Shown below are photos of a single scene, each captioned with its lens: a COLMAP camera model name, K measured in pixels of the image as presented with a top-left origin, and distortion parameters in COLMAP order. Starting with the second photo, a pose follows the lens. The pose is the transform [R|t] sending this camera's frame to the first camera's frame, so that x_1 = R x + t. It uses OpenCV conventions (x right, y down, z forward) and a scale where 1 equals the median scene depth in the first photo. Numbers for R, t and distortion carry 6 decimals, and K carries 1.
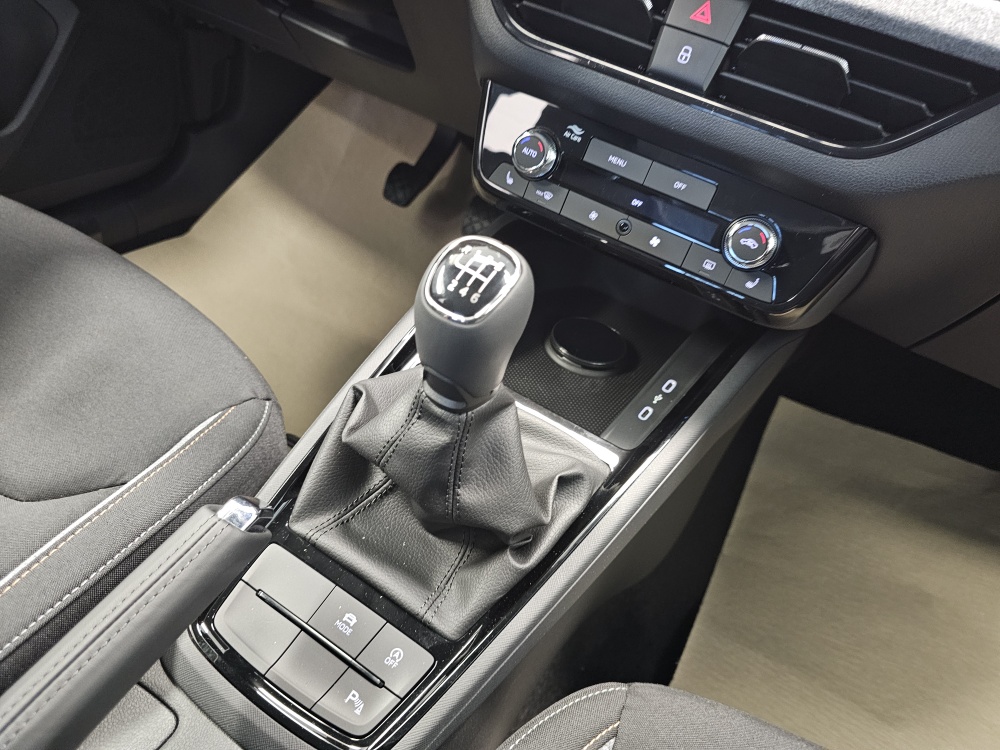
lens RADIAL K [[686.1, 0, 493.3], [0, 686.1, 368.1], [0, 0, 1]] dist [0.048955, -0.059189]
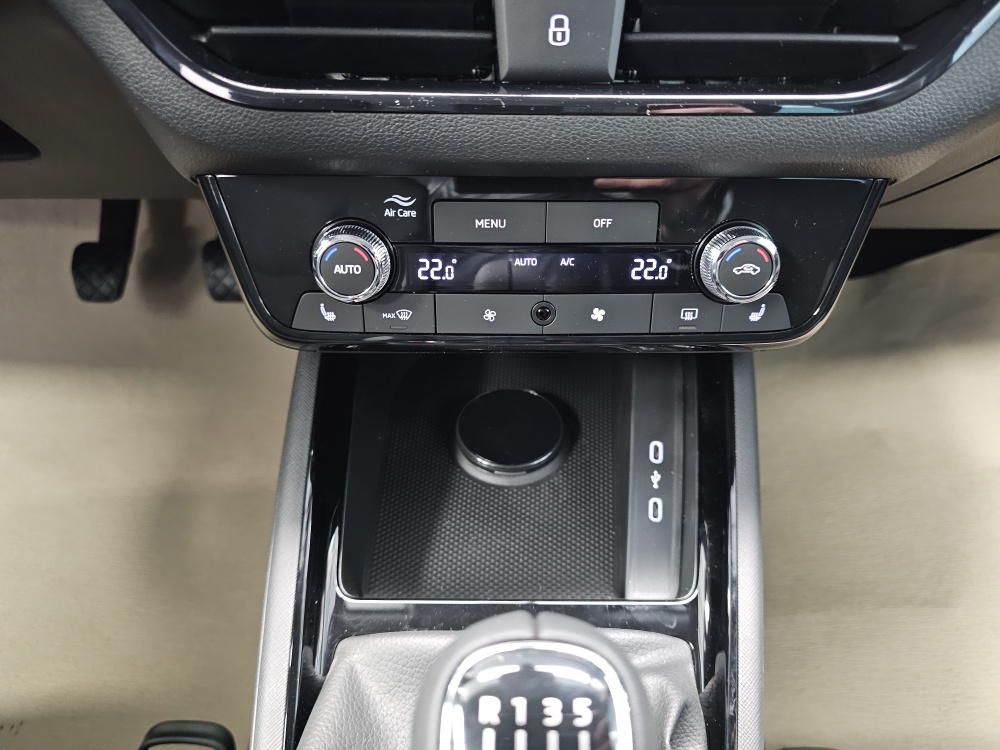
lens RADIAL K [[689.9, 0, 499.9], [0, 689.9, 365.8], [0, 0, 1]] dist [0.052321, -0.075403]
pose [[0.839497, -0.481556, 0.251693, -0.024373], [0.446482, 0.875340, 0.185564, -0.293671], [-0.309676, -0.043404, 0.949851, 0.411165]]
